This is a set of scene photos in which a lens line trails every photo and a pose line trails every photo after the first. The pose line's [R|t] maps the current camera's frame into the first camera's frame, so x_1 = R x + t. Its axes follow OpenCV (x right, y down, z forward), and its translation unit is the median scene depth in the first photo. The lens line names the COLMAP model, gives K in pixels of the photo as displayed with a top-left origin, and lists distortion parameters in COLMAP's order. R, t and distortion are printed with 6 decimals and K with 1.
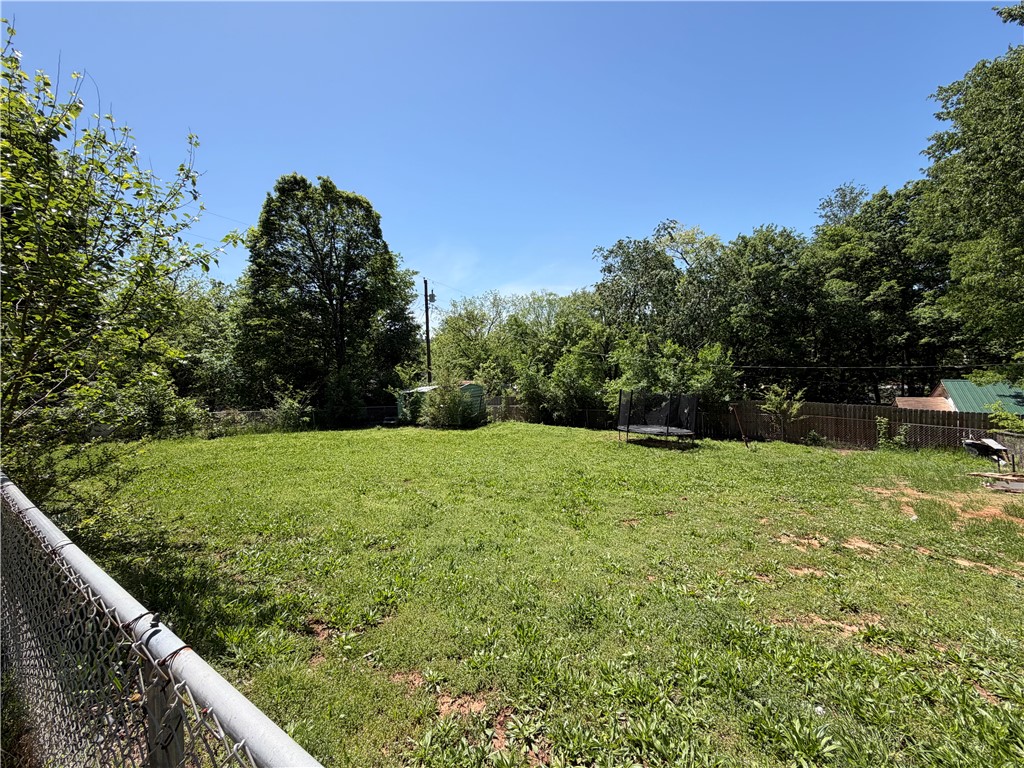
lens RADIAL K [[409.7, 0, 508.8], [0, 409.7, 382.2], [0, 0, 1]] dist [-0.002217, 0.000735]
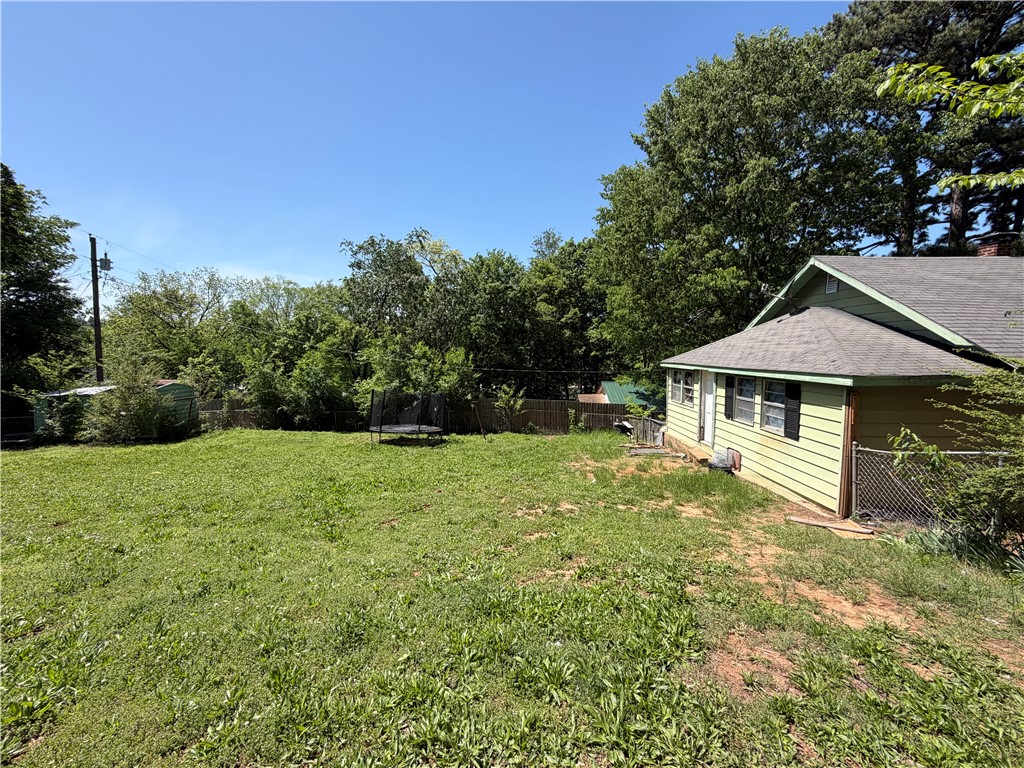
lens RADIAL K [[409.7, 0, 510.9], [0, 409.7, 382.1], [0, 0, 1]] dist [-0.002217, 0.000735]
pose [[0.824919, 0.004698, 0.565231, -0.005879], [-0.003706, 0.999989, -0.002903, 0.001286], [-0.565239, 0.000300, 0.824927, 0.005932]]
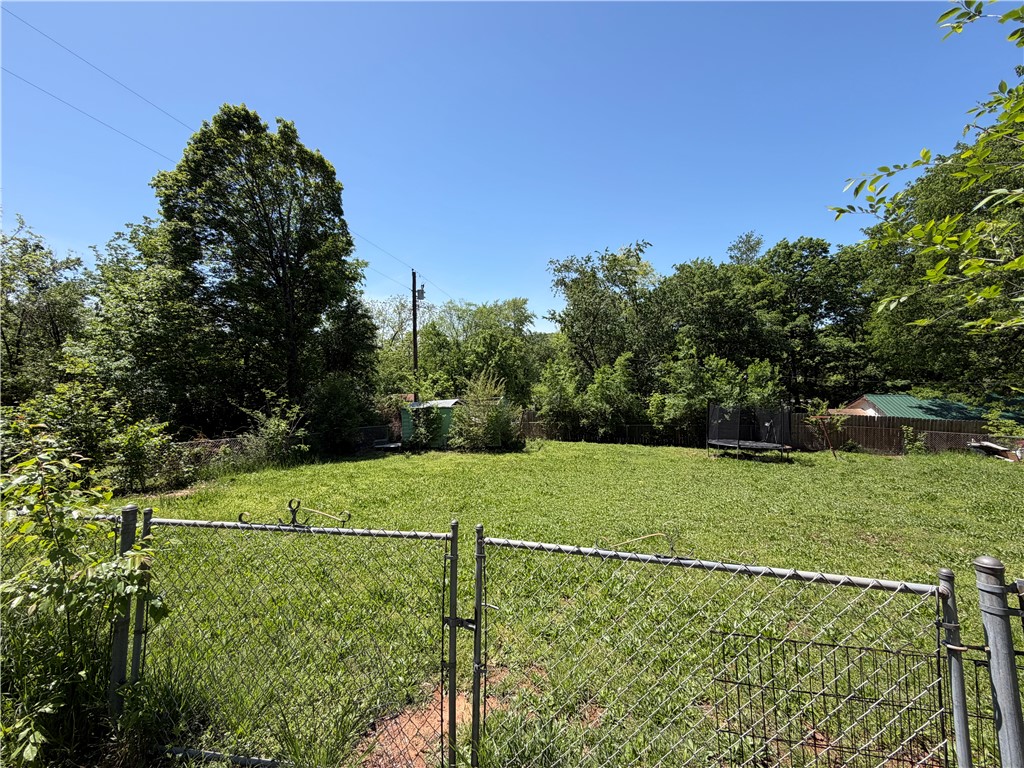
lens RADIAL K [[409.7, 0, 514.0], [0, 409.7, 381.2], [0, 0, 1]] dist [-0.002217, 0.000735]
pose [[0.935249, 0.014824, 0.353680, -0.392059], [-0.001903, 0.999319, -0.036852, 0.001385], [-0.353985, 0.033793, 0.934640, 0.207755]]
